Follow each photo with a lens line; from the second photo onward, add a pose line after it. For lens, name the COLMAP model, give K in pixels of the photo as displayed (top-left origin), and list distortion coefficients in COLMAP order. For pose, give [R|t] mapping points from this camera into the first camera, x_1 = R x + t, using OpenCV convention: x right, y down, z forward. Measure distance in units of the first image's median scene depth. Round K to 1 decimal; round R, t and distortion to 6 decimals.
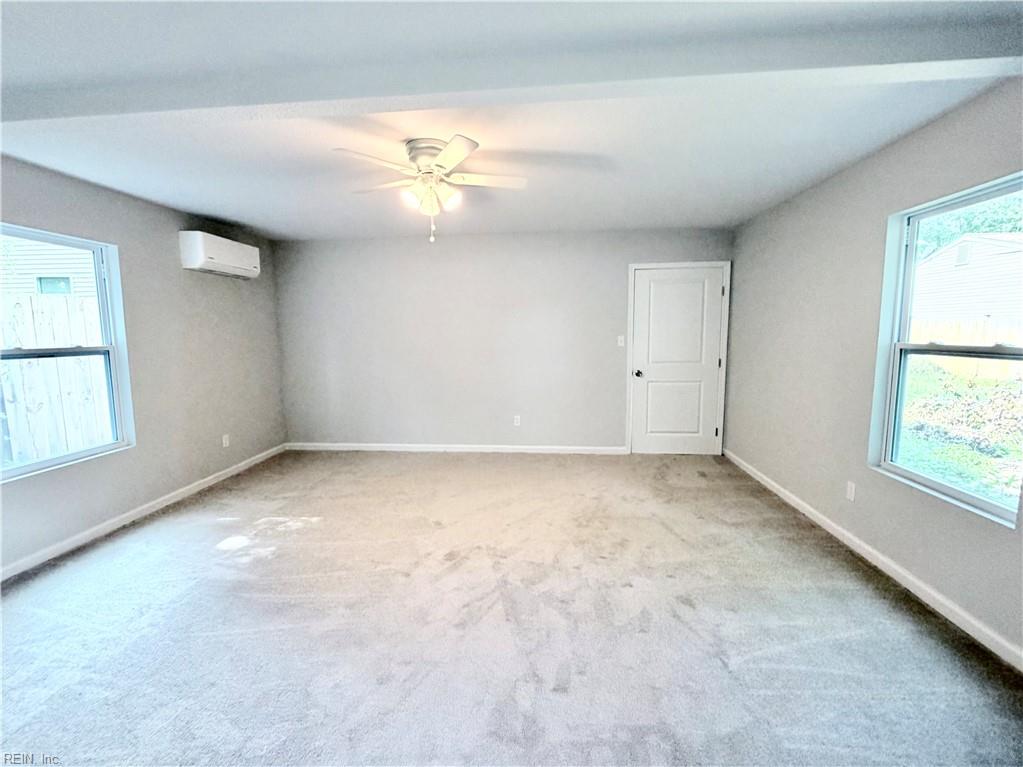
lens RADIAL K [[466.6, 0, 511.5], [0, 466.6, 383.5], [0, 0, 1]] dist [0.000246, 0.000418]
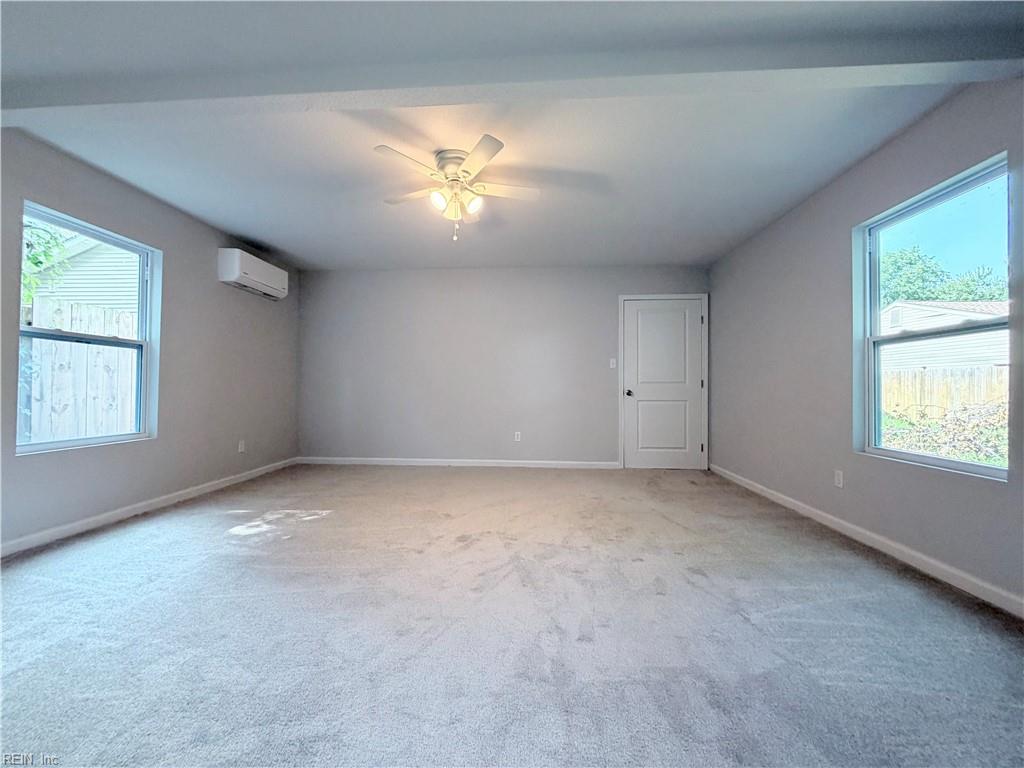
lens RADIAL K [[423.3, 0, 512.0], [0, 423.3, 384.0], [0, 0, 1]] dist [0.001397, -0.000121]
pose [[0.999510, 0.014517, 0.027743, -0.058139], [-0.010708, 0.991082, -0.132821, 0.174416], [-0.029424, 0.132459, 0.990752, 0.037771]]
